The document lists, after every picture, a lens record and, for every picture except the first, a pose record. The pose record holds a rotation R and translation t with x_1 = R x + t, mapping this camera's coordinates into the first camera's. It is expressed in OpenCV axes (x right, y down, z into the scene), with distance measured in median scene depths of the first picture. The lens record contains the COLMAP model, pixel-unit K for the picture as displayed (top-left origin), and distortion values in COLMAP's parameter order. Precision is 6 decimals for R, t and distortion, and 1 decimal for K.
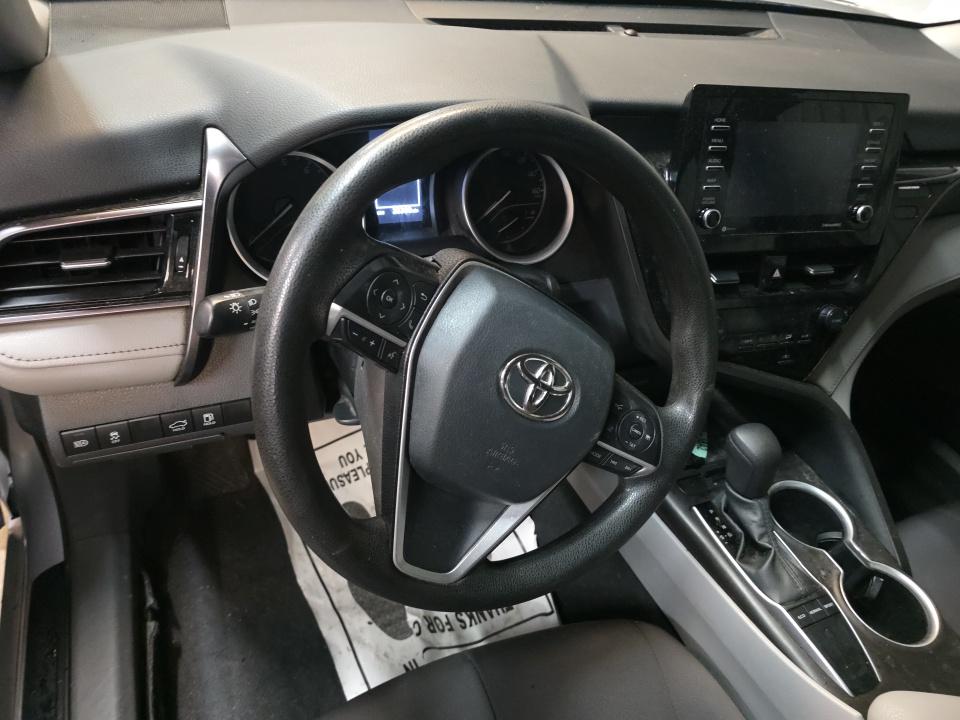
lens RADIAL K [[631.7, 0, 480.0], [0, 631.7, 360.0], [0, 0, 1]] dist [-0.004078, -0.000742]
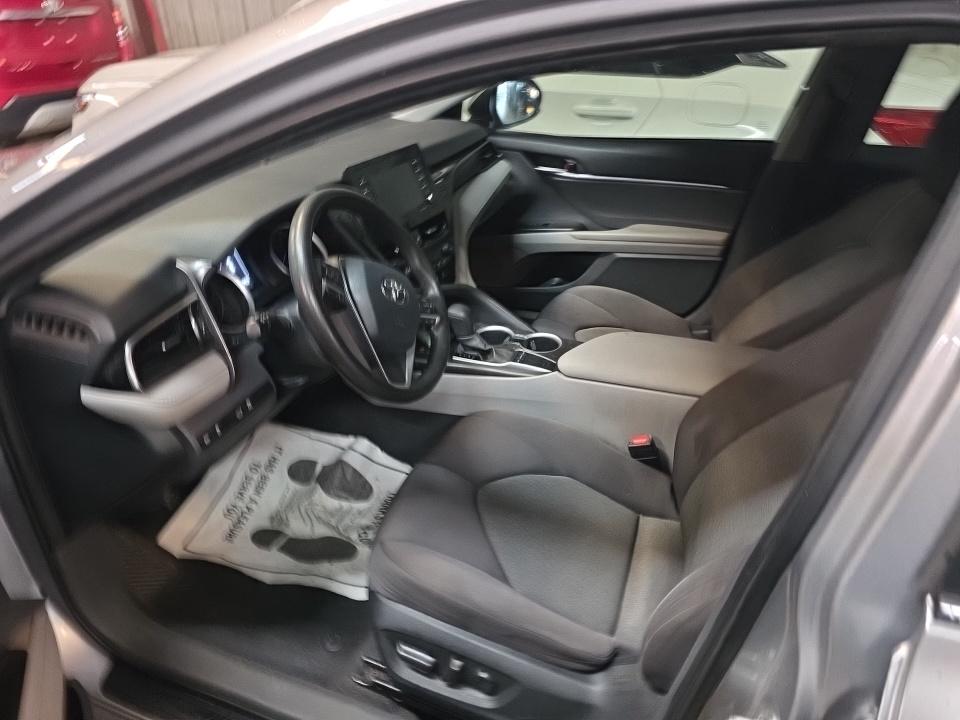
lens RADIAL K [[631.7, 0, 480.0], [0, 631.7, 360.0], [0, 0, 1]] dist [-0.004078, -0.000742]
pose [[0.669055, -0.478041, 0.569072, -0.995517], [0.554807, 0.830731, 0.045561, 0.282567], [-0.494525, 0.285242, 0.821025, -0.879489]]
